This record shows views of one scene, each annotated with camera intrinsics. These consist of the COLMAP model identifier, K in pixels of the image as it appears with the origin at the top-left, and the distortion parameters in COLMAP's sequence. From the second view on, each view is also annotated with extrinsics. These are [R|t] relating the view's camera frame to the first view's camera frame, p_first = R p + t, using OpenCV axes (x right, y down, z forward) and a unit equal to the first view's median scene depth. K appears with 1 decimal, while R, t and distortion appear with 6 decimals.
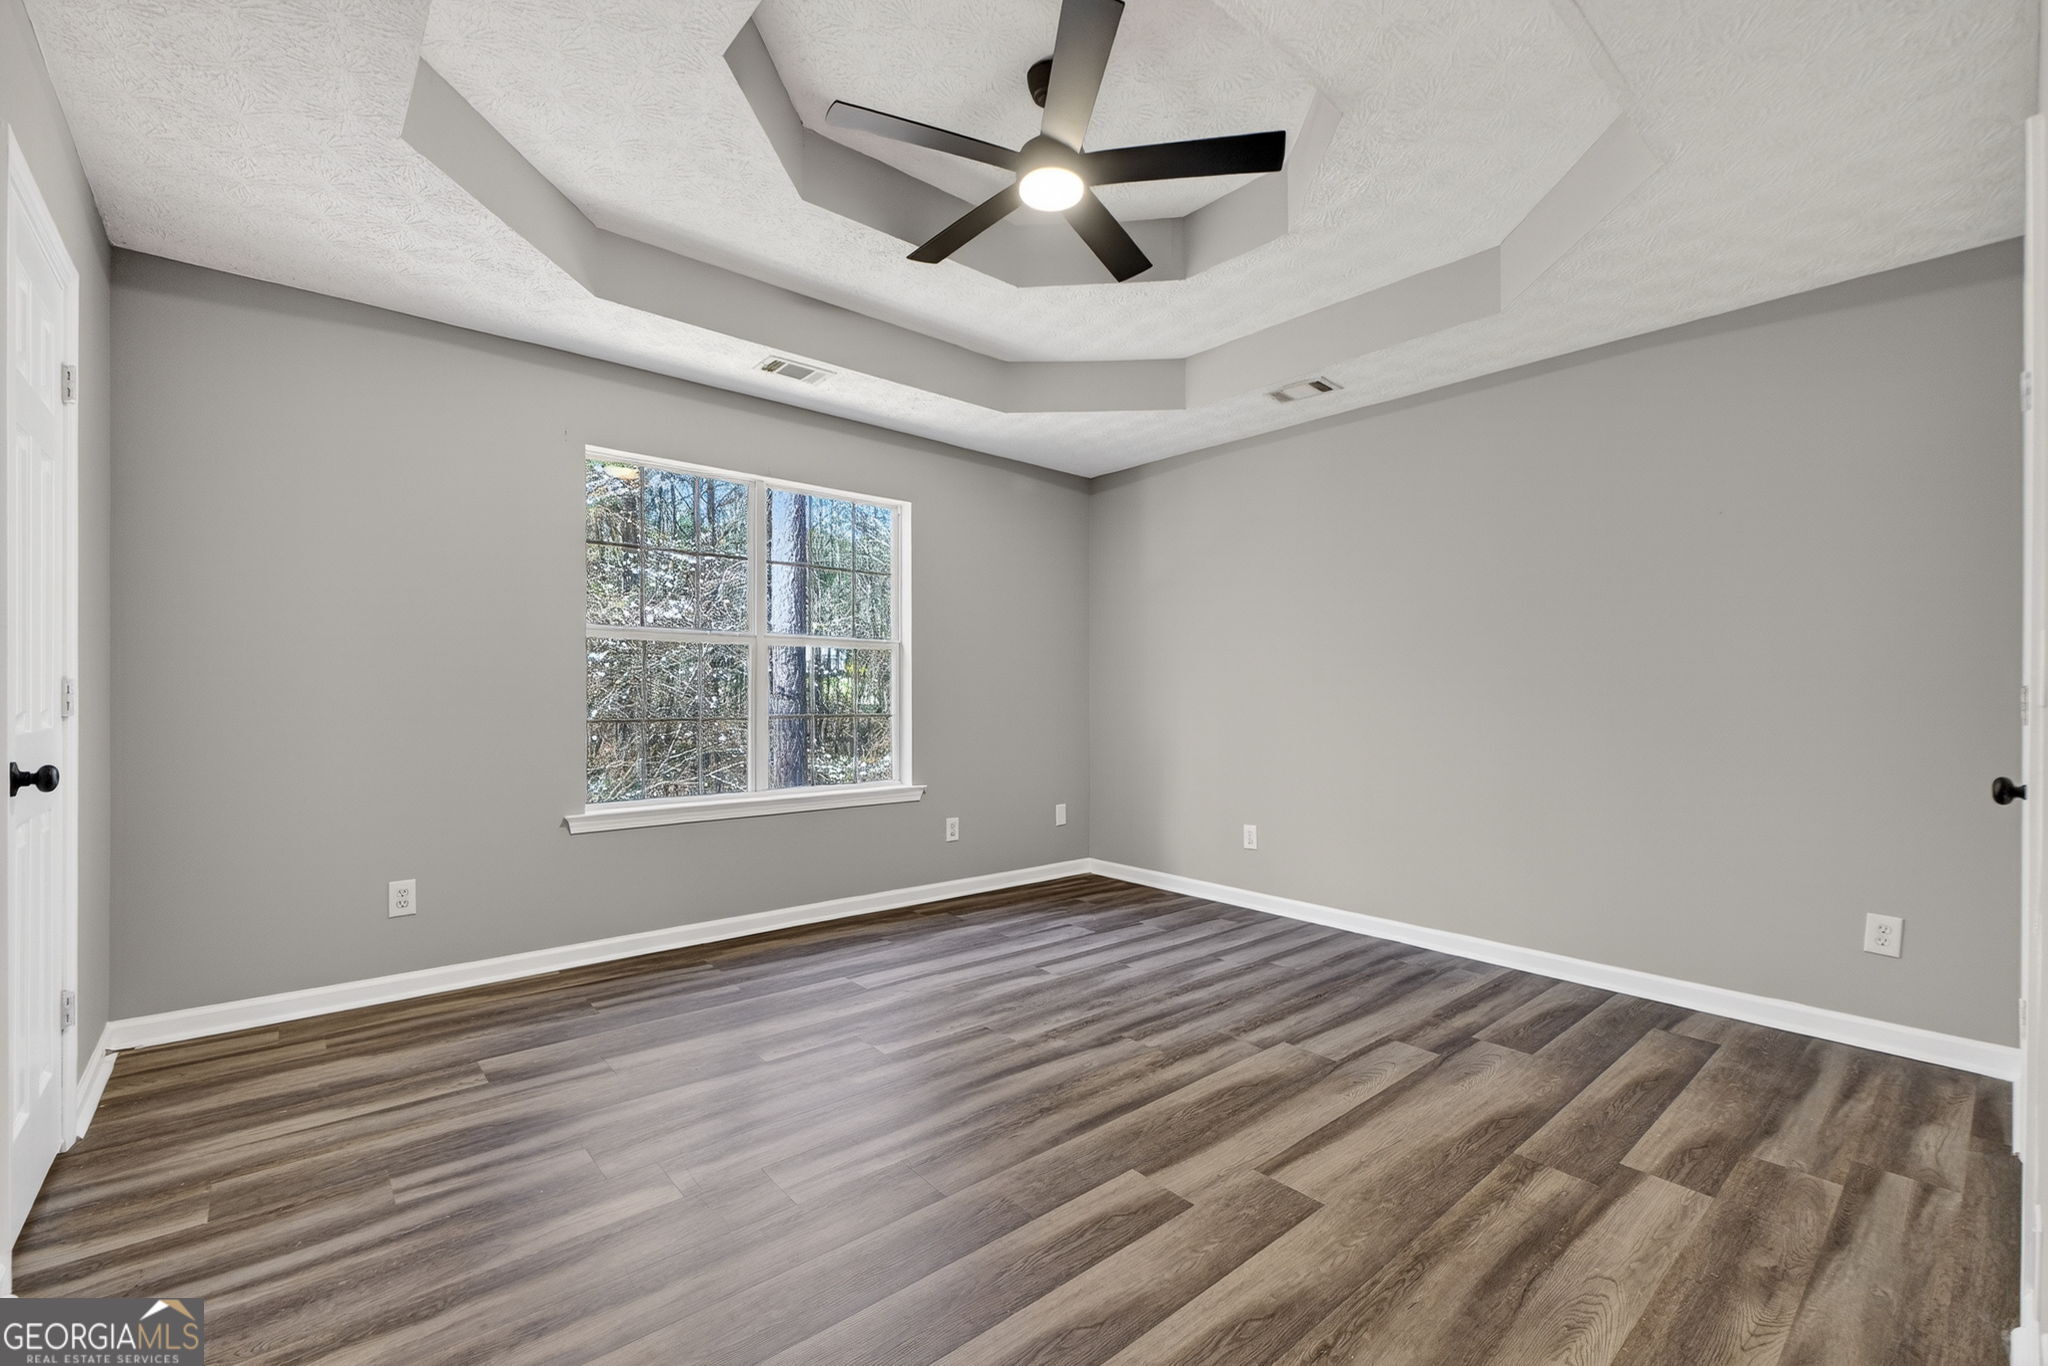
lens RADIAL K [[858.7, 0, 1013.1], [0, 858.7, 689.2], [0, 0, 1]] dist [0.002070, -0.000517]
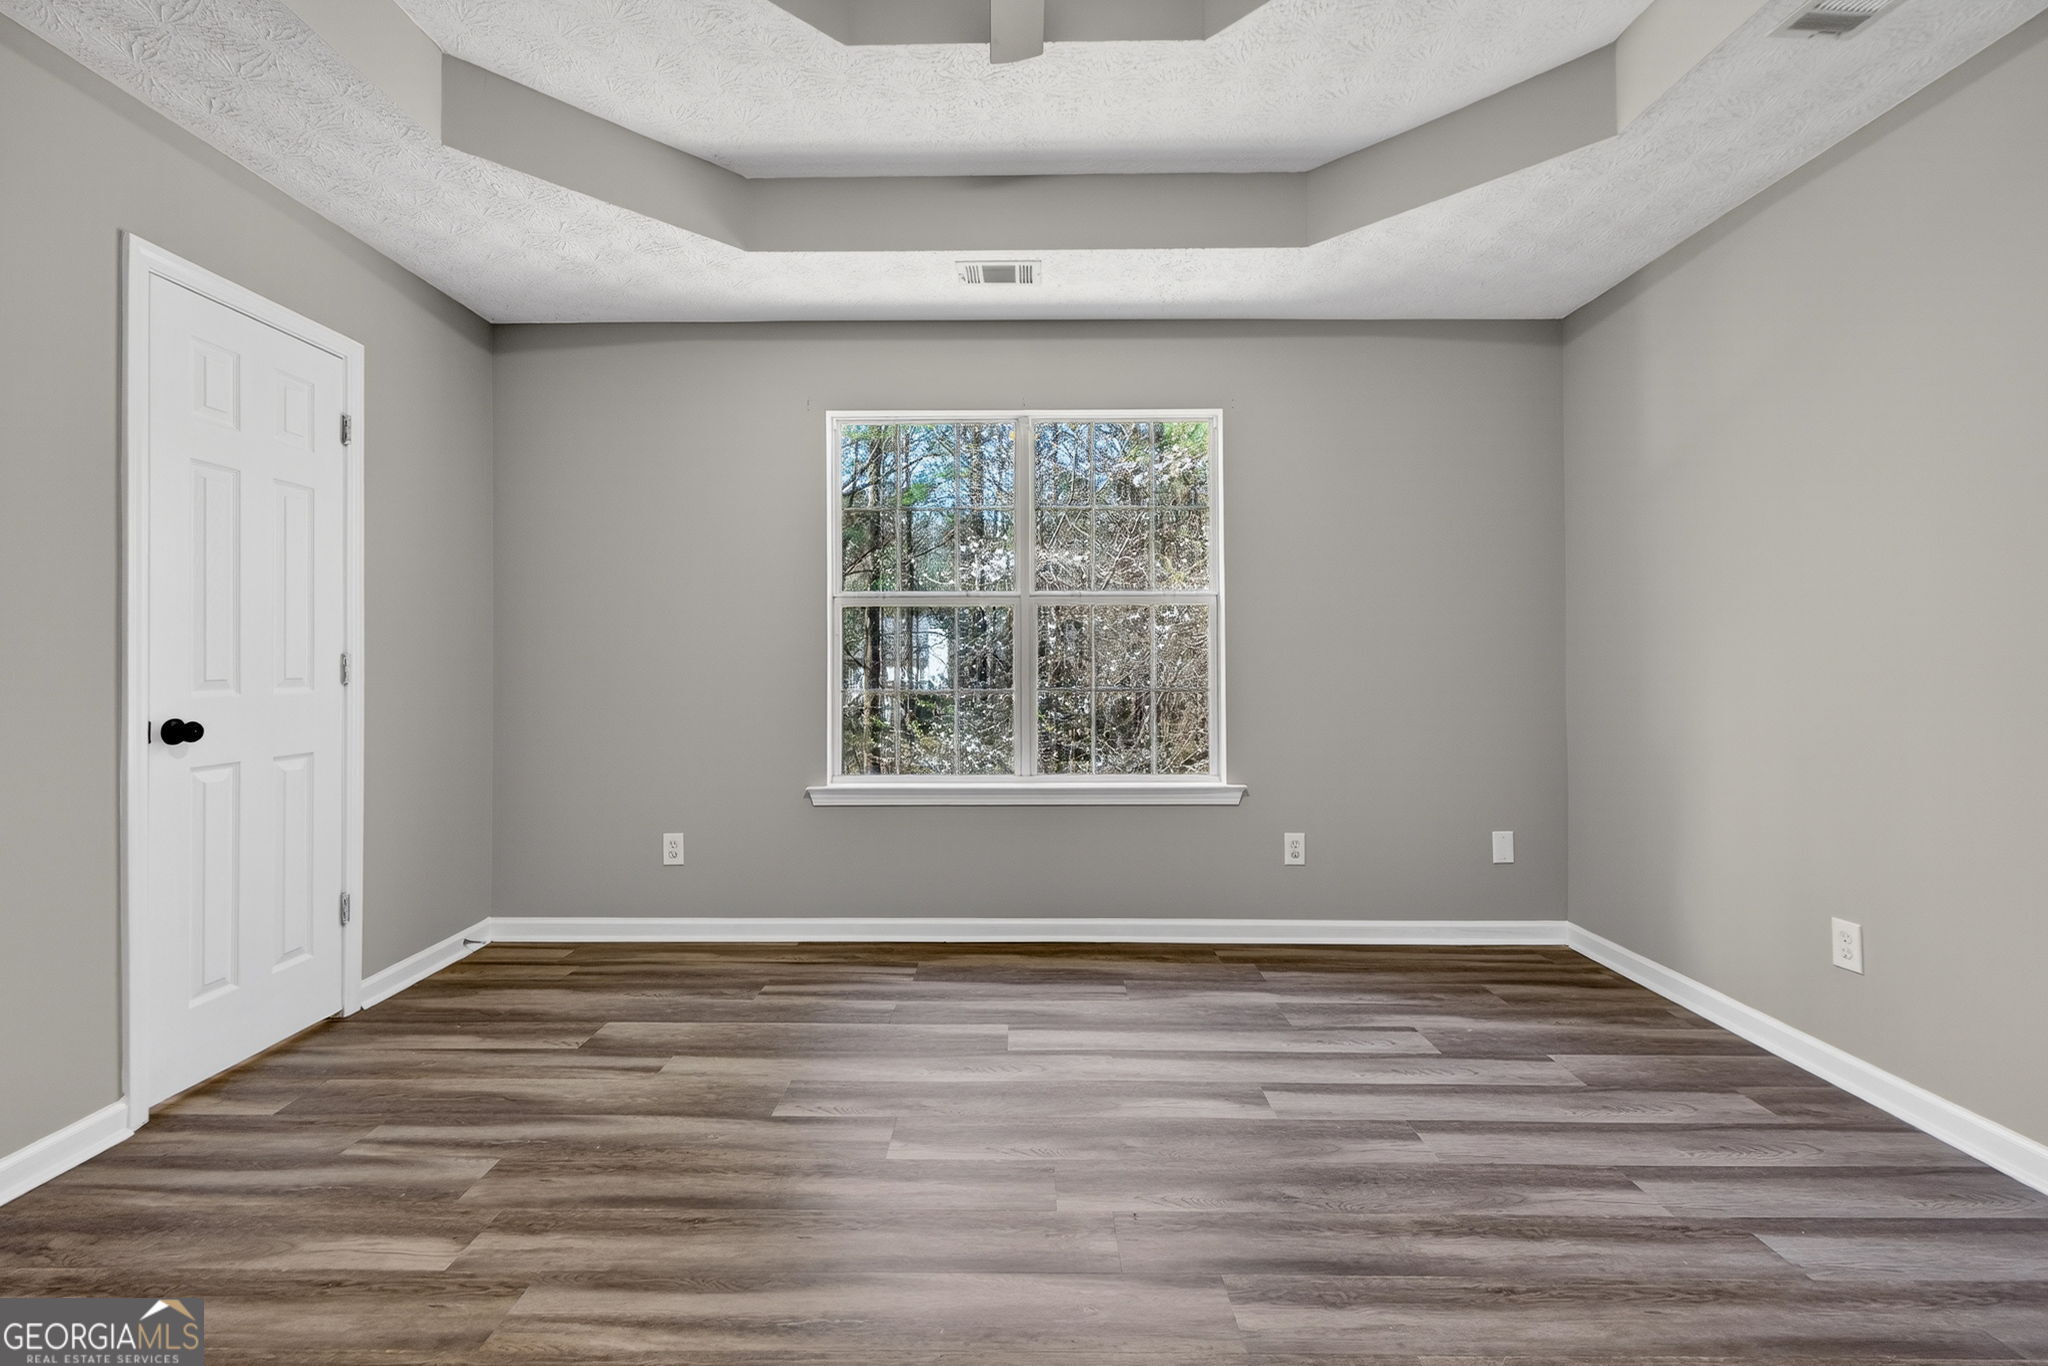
lens RADIAL K [[871.9, 0, 1017.5], [0, 871.9, 655.2], [0, 0, 1]] dist [0.011593, -0.006470]
pose [[0.754846, -0.012070, -0.655791, 0.378859], [0.008831, 0.999927, -0.008239, 0.006666], [0.655842, 0.000428, 0.754898, 0.462074]]
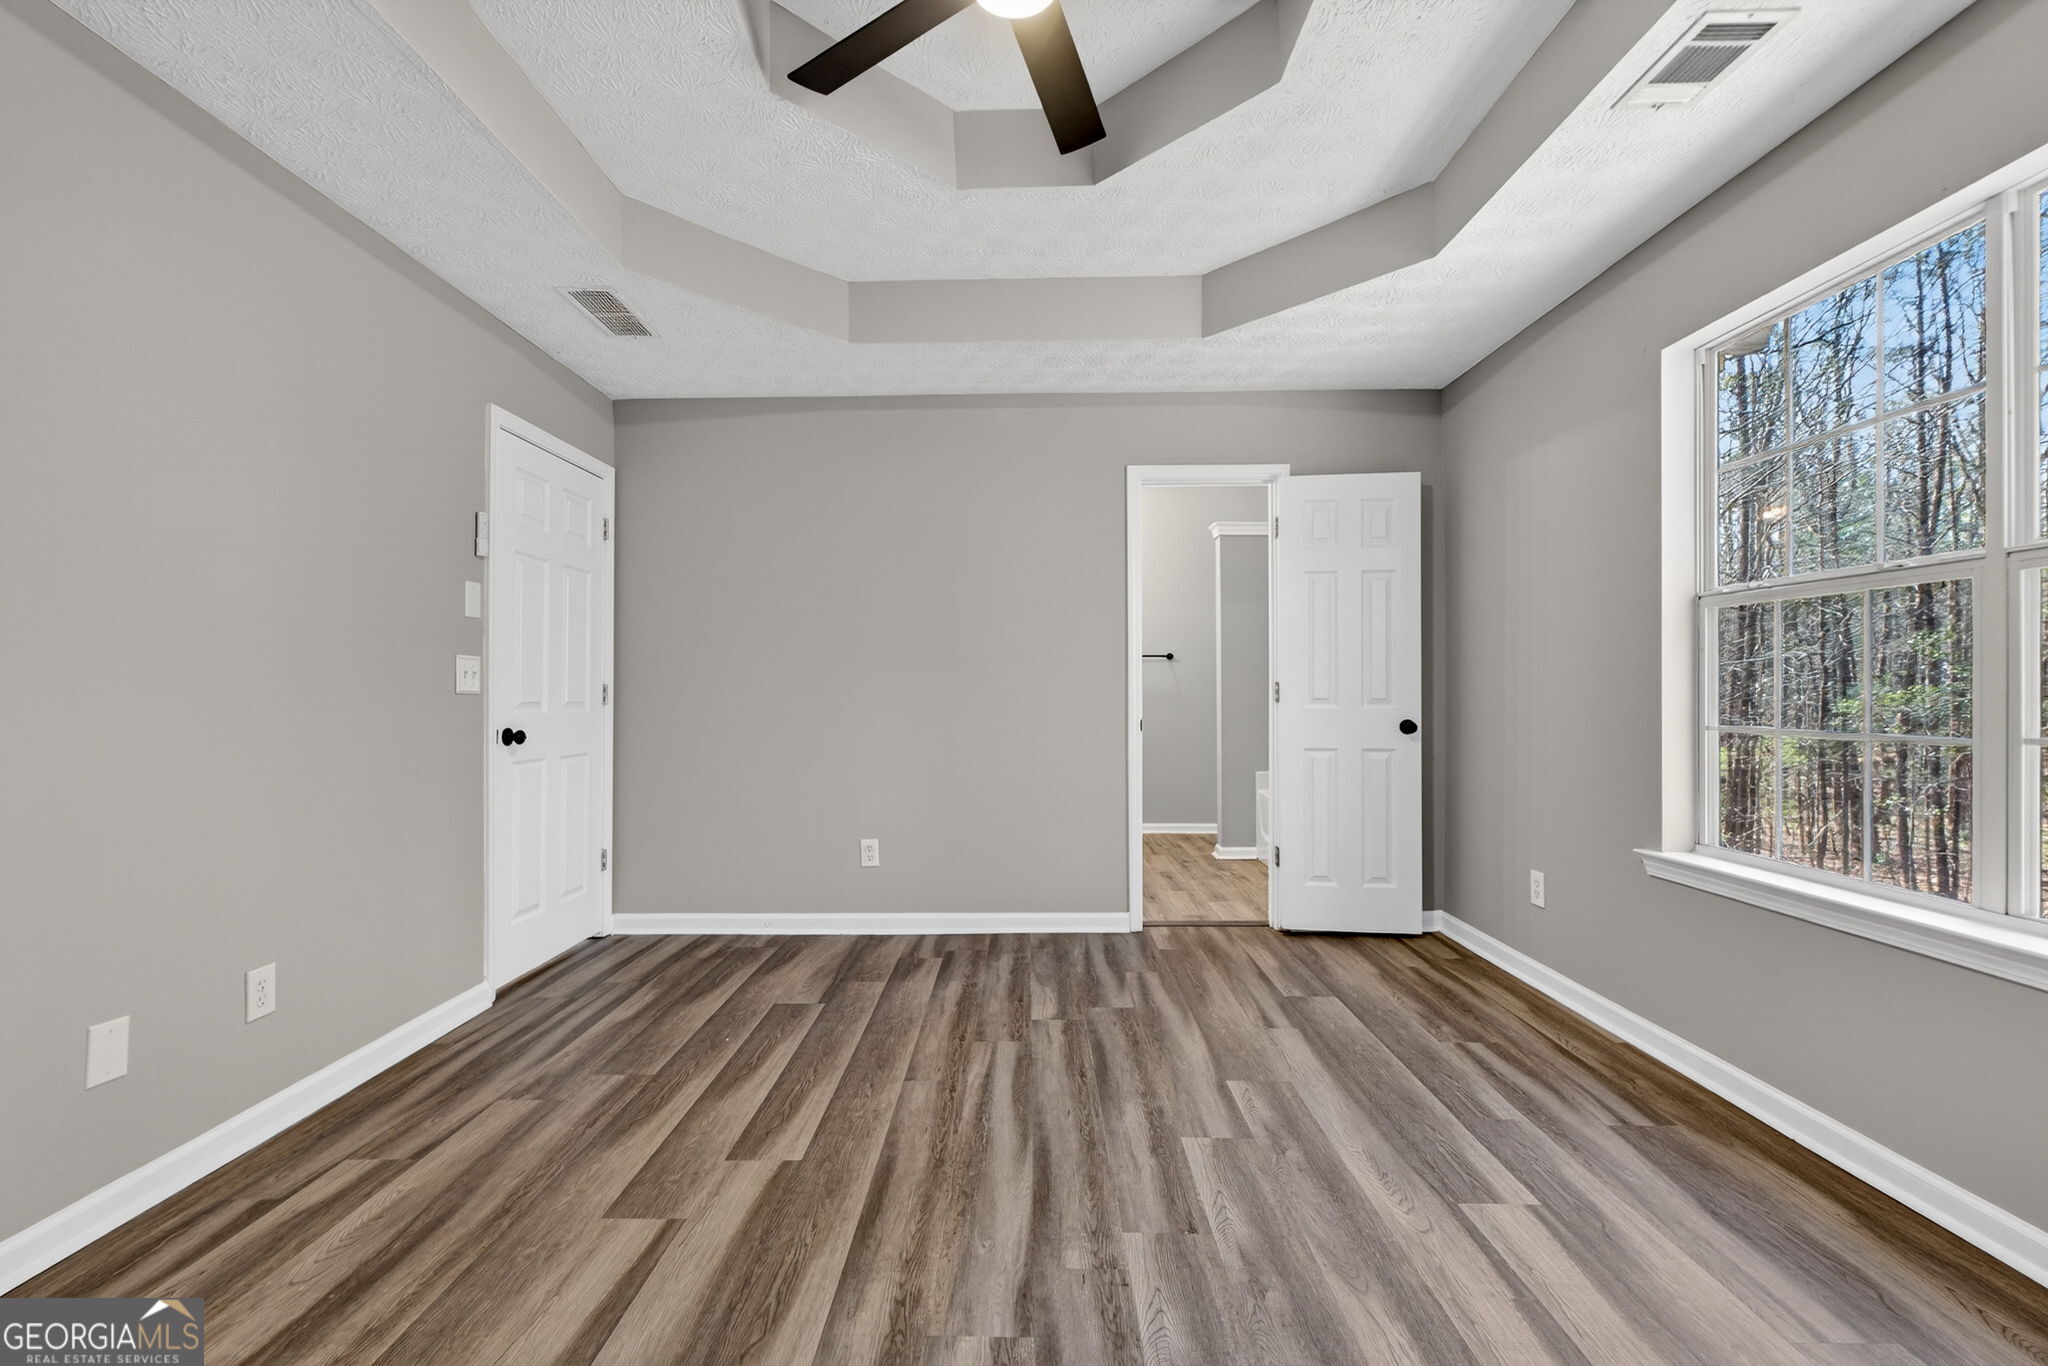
lens RADIAL K [[858.7, 0, 1013.1], [0, 858.7, 689.2], [0, 0, 1]] dist [0.002070, -0.000517]
pose [[-0.662307, -0.006276, -0.749207, 0.497990], [0.001098, 0.999956, -0.009347, 0.013162], [0.749232, -0.007014, -0.662270, 1.266463]]
